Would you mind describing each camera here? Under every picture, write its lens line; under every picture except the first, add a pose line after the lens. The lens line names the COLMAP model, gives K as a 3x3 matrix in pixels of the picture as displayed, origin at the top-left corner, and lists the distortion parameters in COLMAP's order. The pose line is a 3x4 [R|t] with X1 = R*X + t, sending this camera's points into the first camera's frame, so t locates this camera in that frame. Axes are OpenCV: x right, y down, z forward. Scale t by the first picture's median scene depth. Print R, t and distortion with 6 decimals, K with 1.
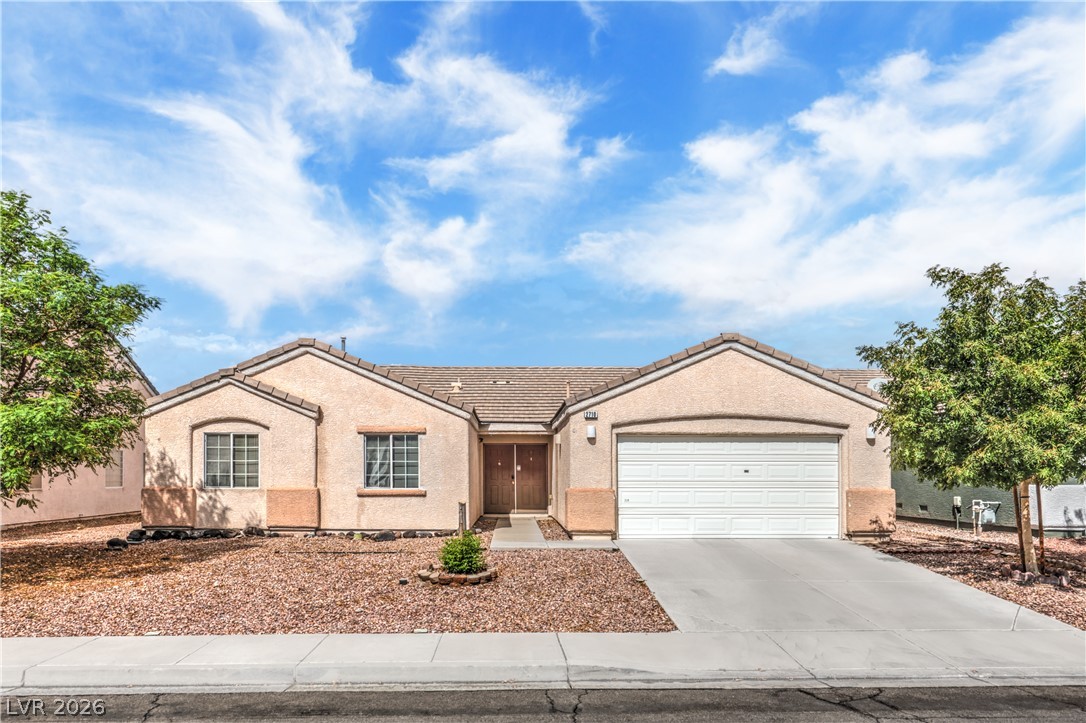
lens RADIAL K [[1156.2, 0, 542.3], [0, 1156.2, 362.4], [0, 0, 1]] dist [-0.018026, -0.012447]
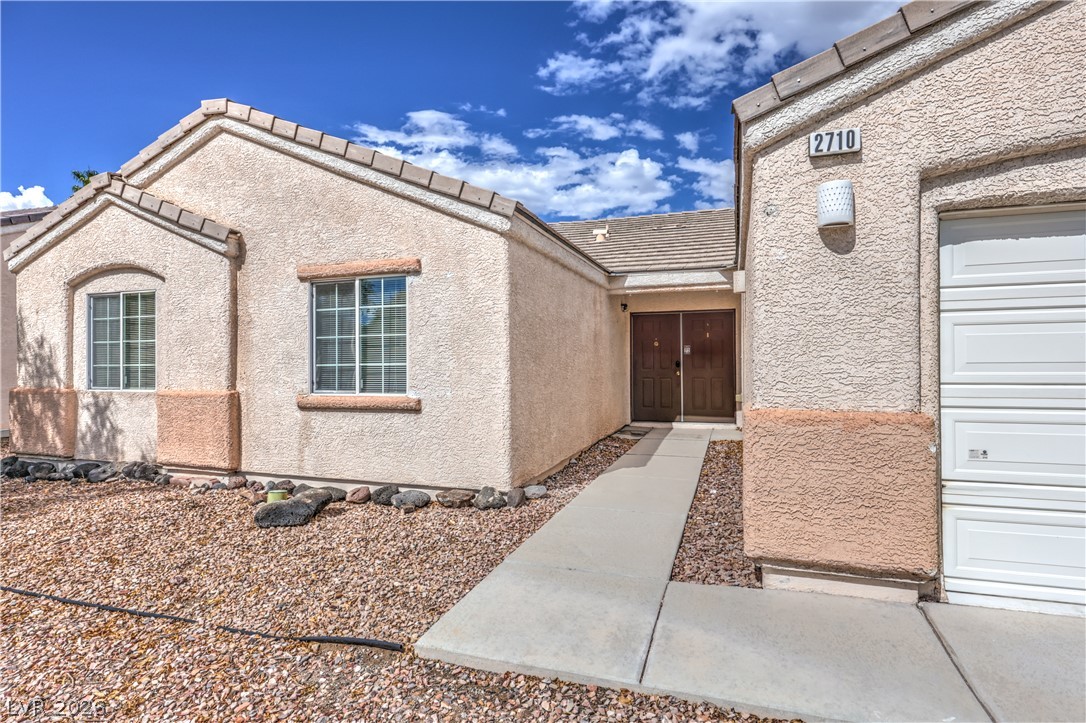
lens RADIAL K [[595.1, 0, 545.7], [0, 595.1, 373.1], [0, 0, 1]] dist [0.002774, 0.000351]
pose [[0.934440, -0.001708, -0.356116, 0.027026], [0.044040, 0.992866, 0.110800, 0.077243], [0.353386, -0.119220, 0.927849, 0.801706]]
